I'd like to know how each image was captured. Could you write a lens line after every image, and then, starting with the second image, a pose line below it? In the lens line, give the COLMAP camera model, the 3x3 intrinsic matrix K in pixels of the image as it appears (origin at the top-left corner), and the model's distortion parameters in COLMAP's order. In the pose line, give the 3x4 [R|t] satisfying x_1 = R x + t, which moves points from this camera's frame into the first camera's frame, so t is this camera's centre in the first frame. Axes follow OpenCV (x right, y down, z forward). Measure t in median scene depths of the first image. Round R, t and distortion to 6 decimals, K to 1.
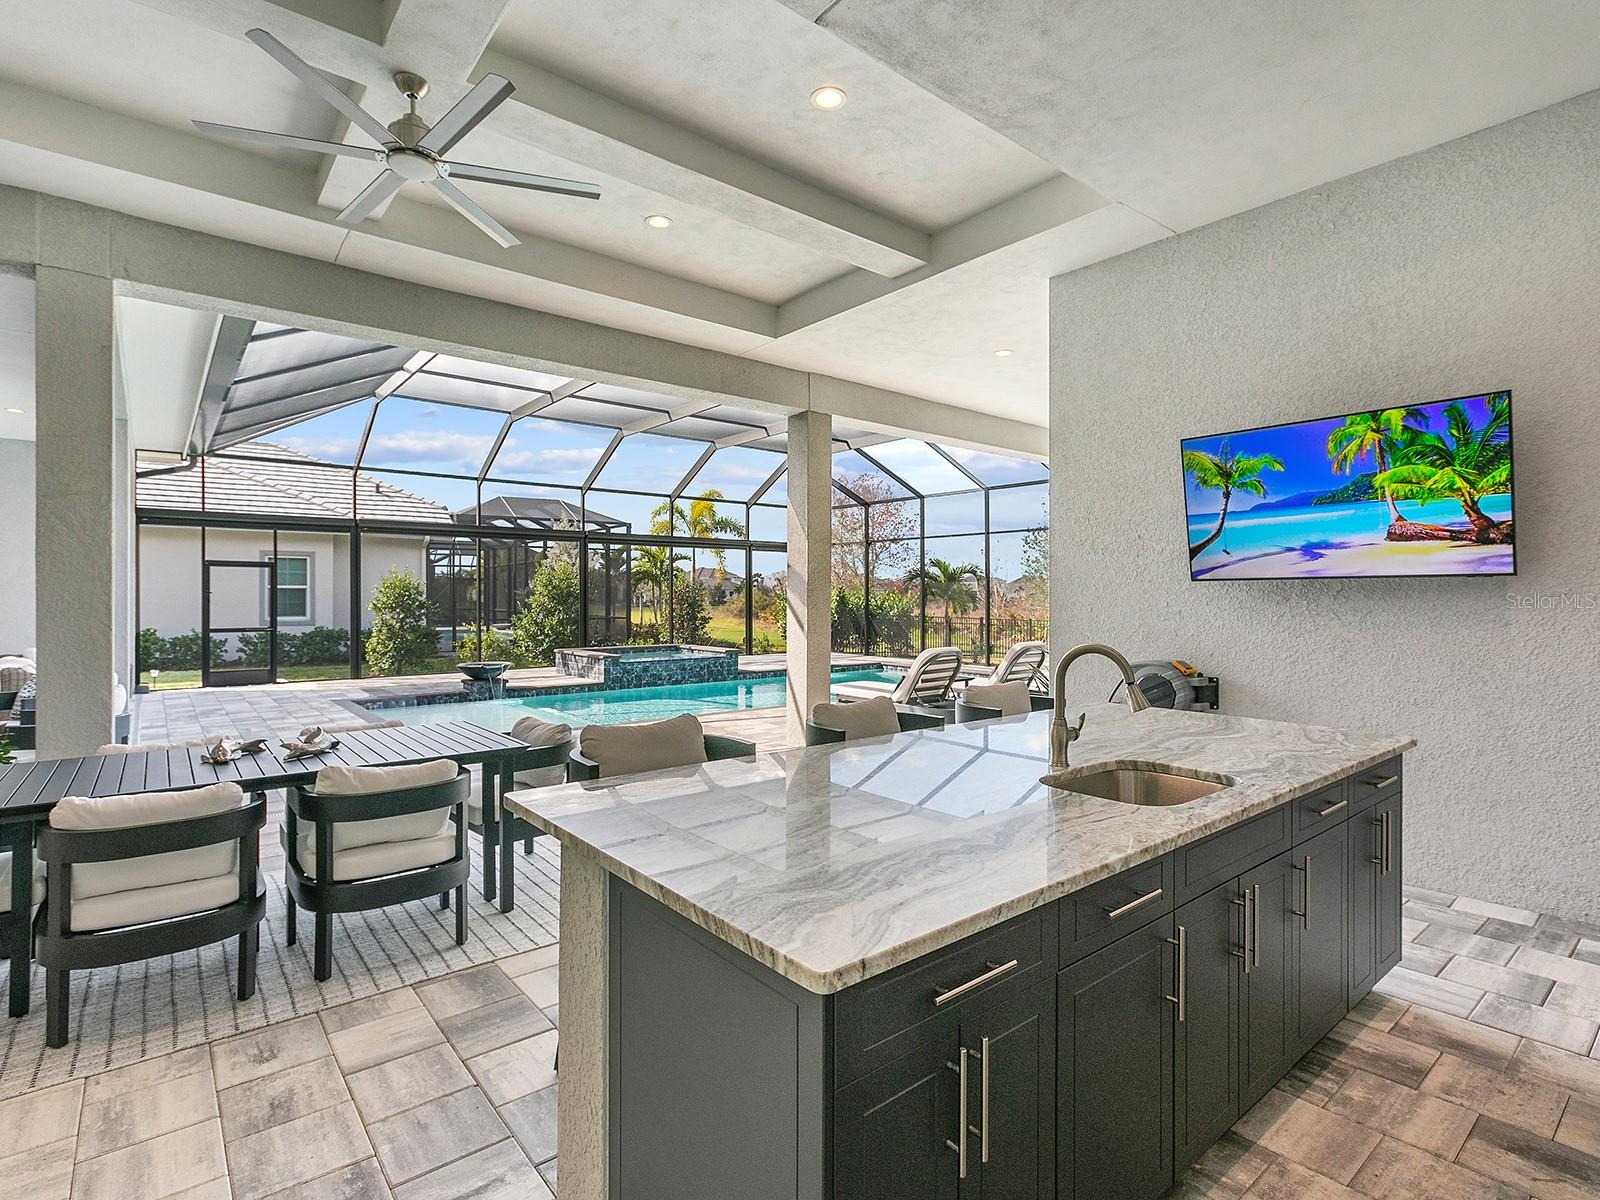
lens RADIAL K [[804.8, 0, 799.6], [0, 804.8, 594.0], [0, 0, 1]] dist [-0.002103, -0.000683]
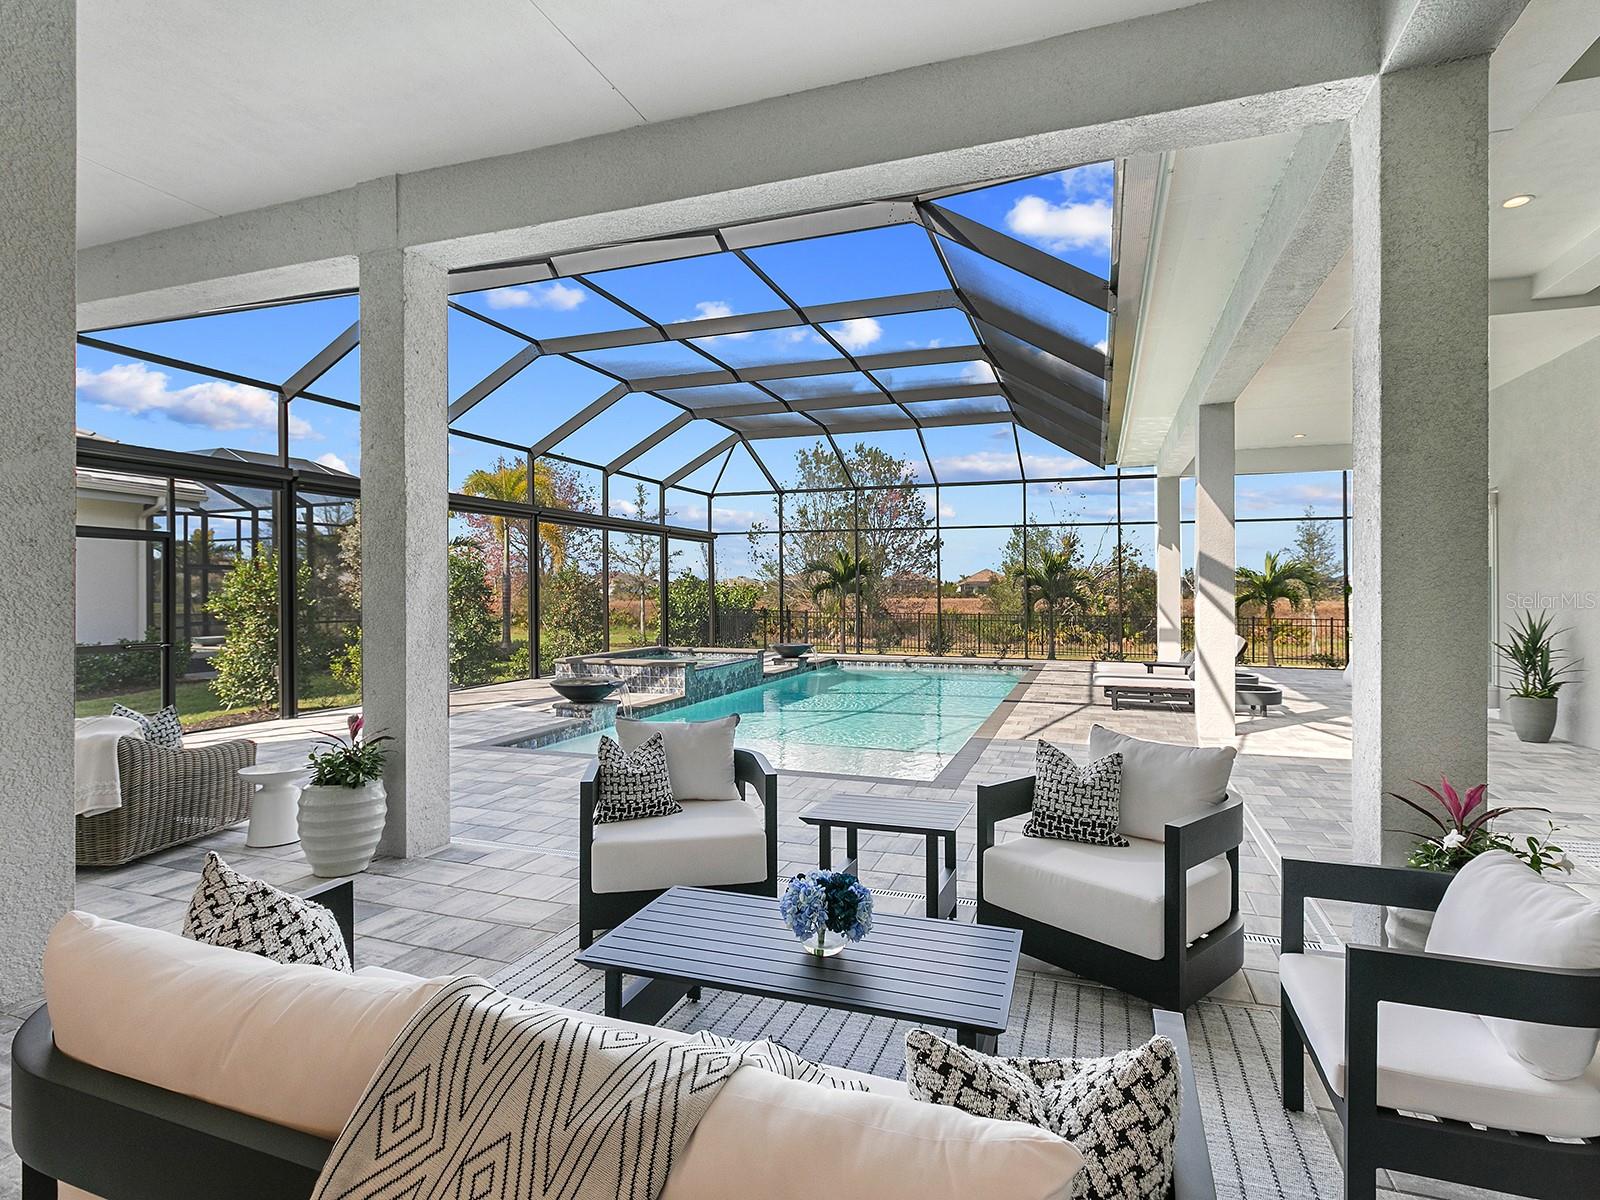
lens RADIAL K [[804.8, 0, 806.1], [0, 804.8, 591.1], [0, 0, 1]] dist [-0.002103, -0.000683]
pose [[0.858930, -0.003049, 0.512084, -0.519686], [0.001926, 0.999994, 0.002723, 0.003398], [-0.512089, -0.001352, 0.858931, 0.232664]]
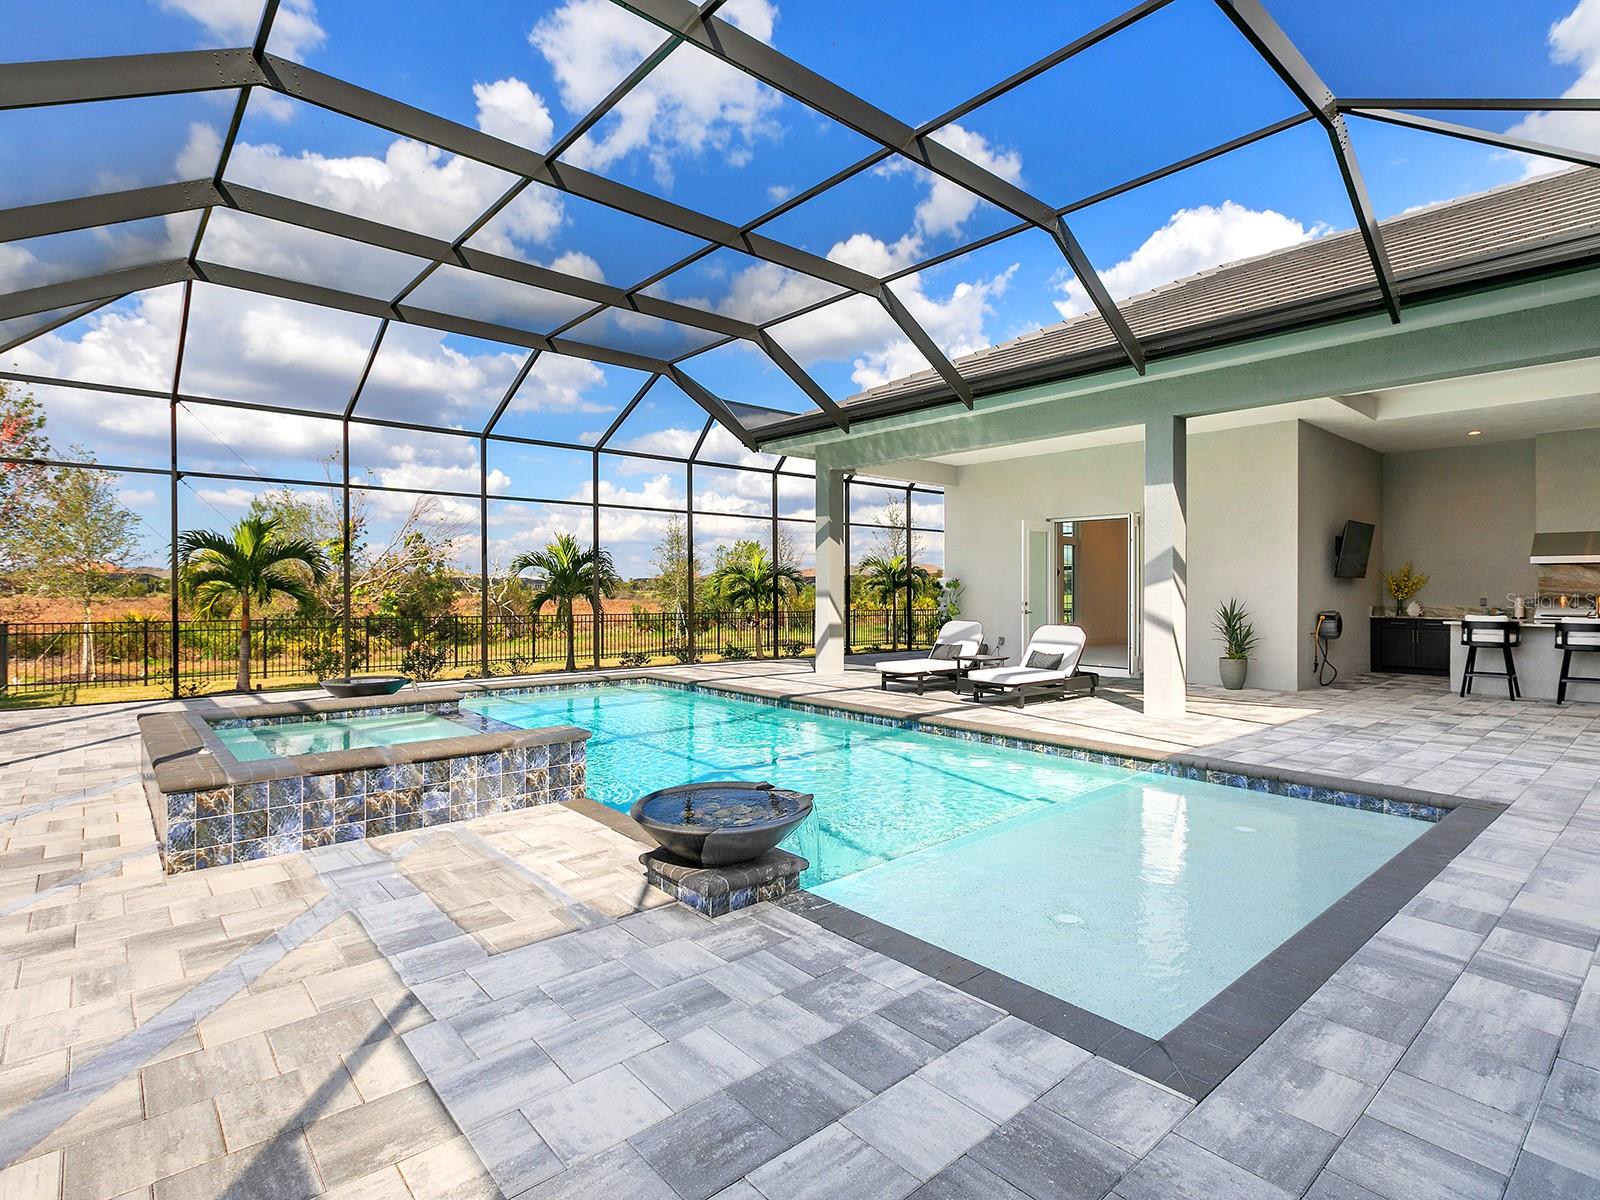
lens RADIAL K [[804.8, 0, 816.8], [0, 804.8, 596.9], [0, 0, 1]] dist [-0.002103, -0.000683]
pose [[-0.045436, -0.011193, 0.998905, -0.595570], [-0.004944, 0.999928, 0.010980, 0.007672], [-0.998955, -0.004440, -0.045488, 0.851003]]
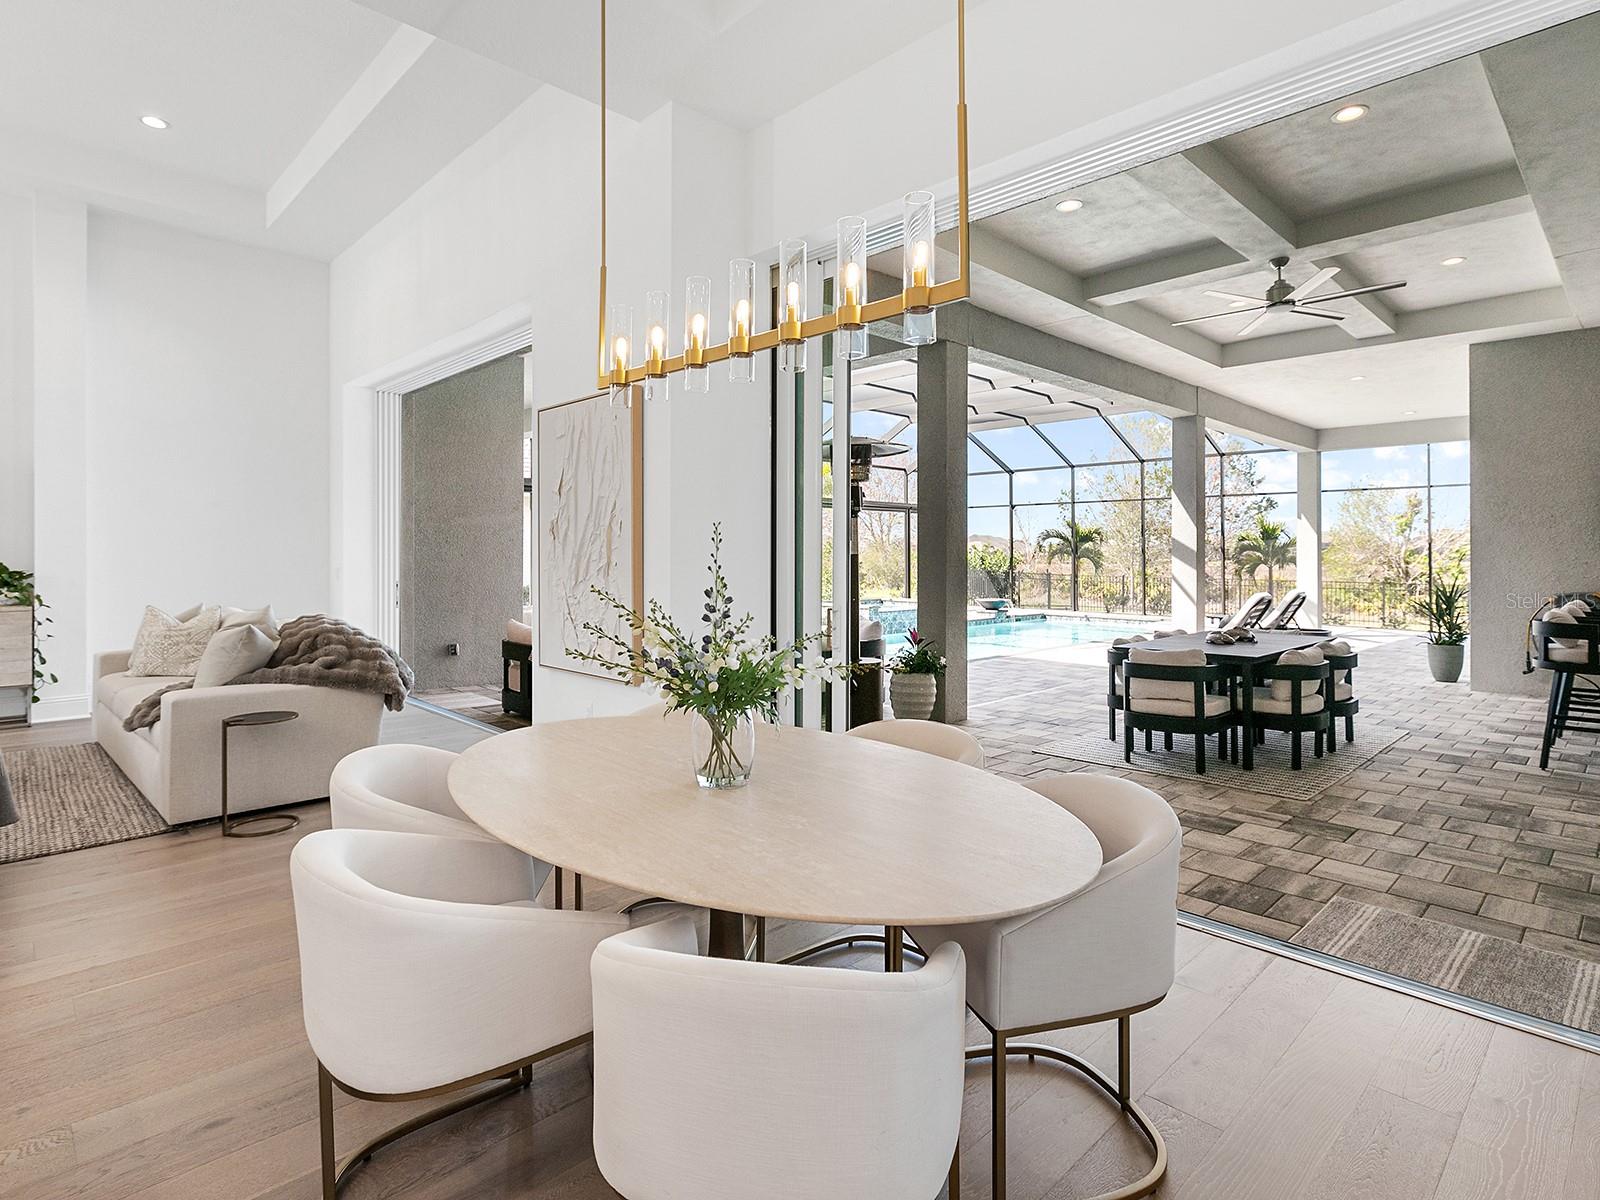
lens RADIAL K [[852.2, 0, 795.4], [0, 852.2, 546.1], [0, 0, 1]] dist [-0.007680, 0.005152]
pose [[0.996403, -0.000116, 0.084742, -0.425339], [0.000844, 0.999963, -0.008550, 0.001432], [-0.084738, 0.008591, 0.996366, -0.192059]]
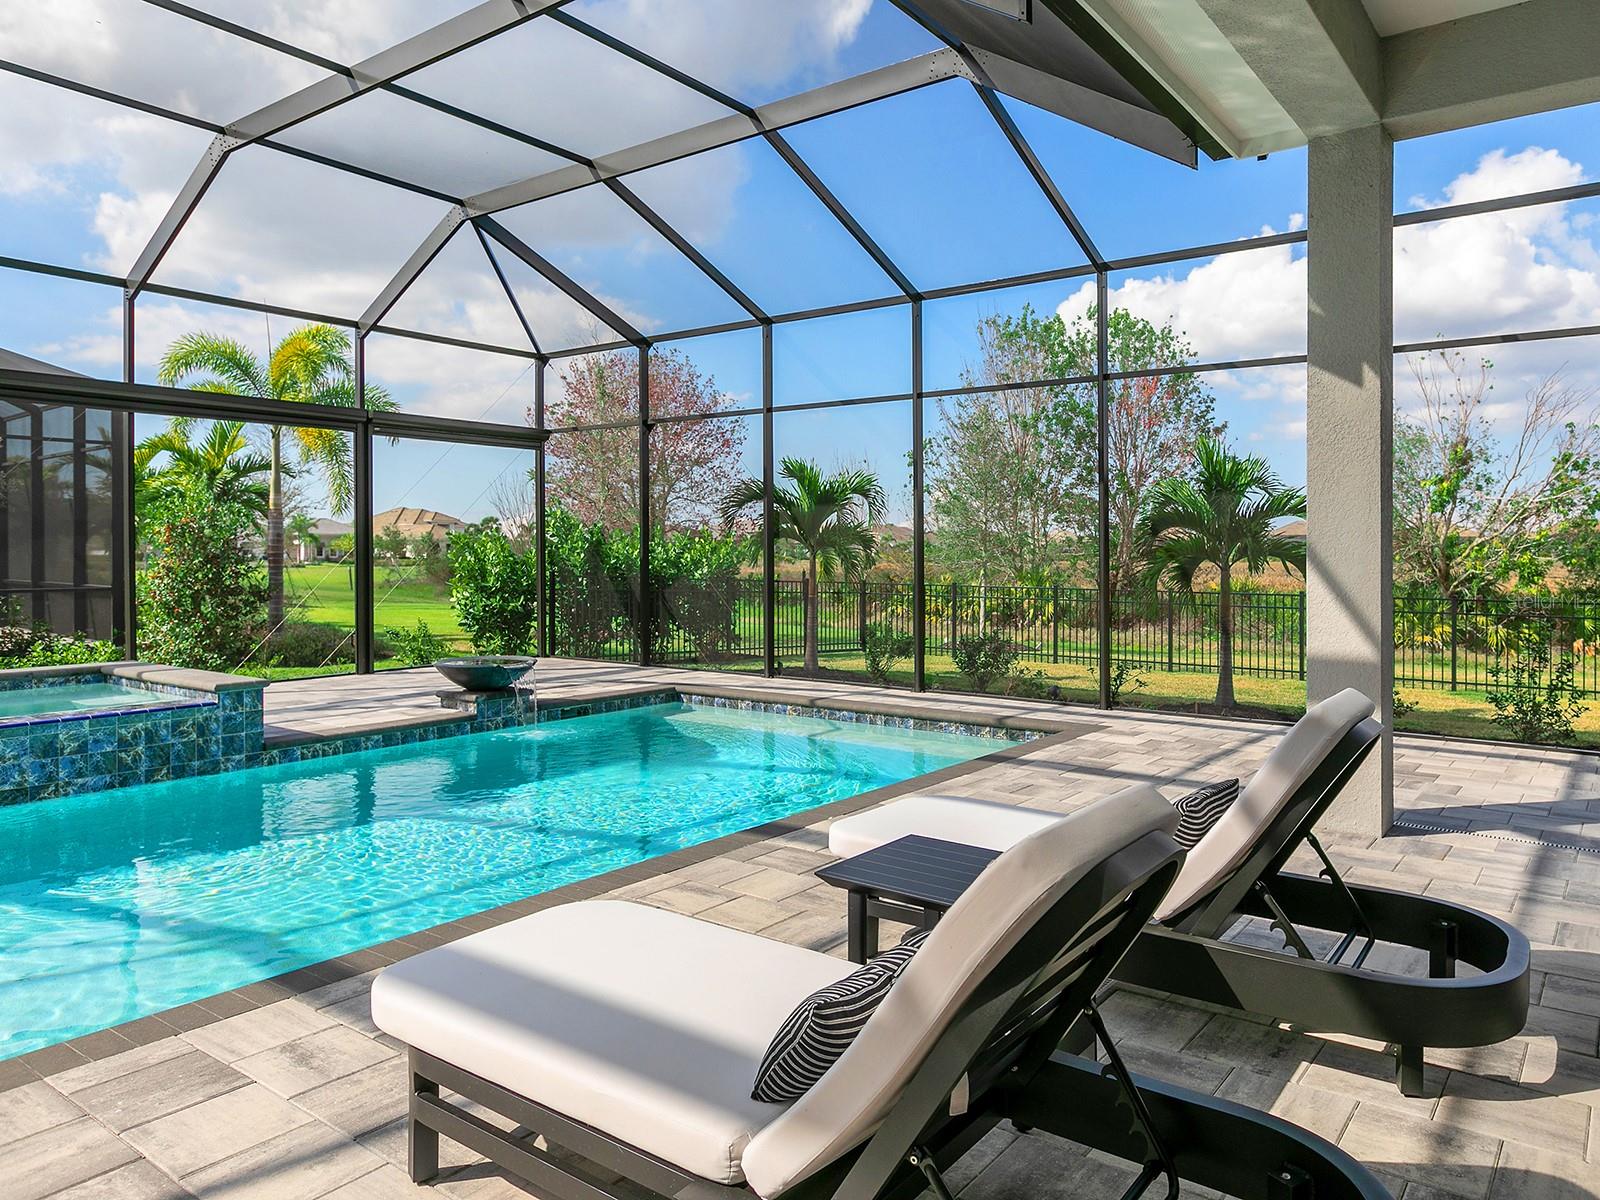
lens RADIAL K [[1031.3, 0, 815.7], [0, 1031.3, 556.7], [0, 0, 1]] dist [-0.012769, -0.000654]
pose [[0.978444, -0.004040, 0.206473, 0.073804], [0.002775, 0.999976, 0.006417, 0.012984], [-0.206494, -0.005706, 0.978431, 0.538025]]
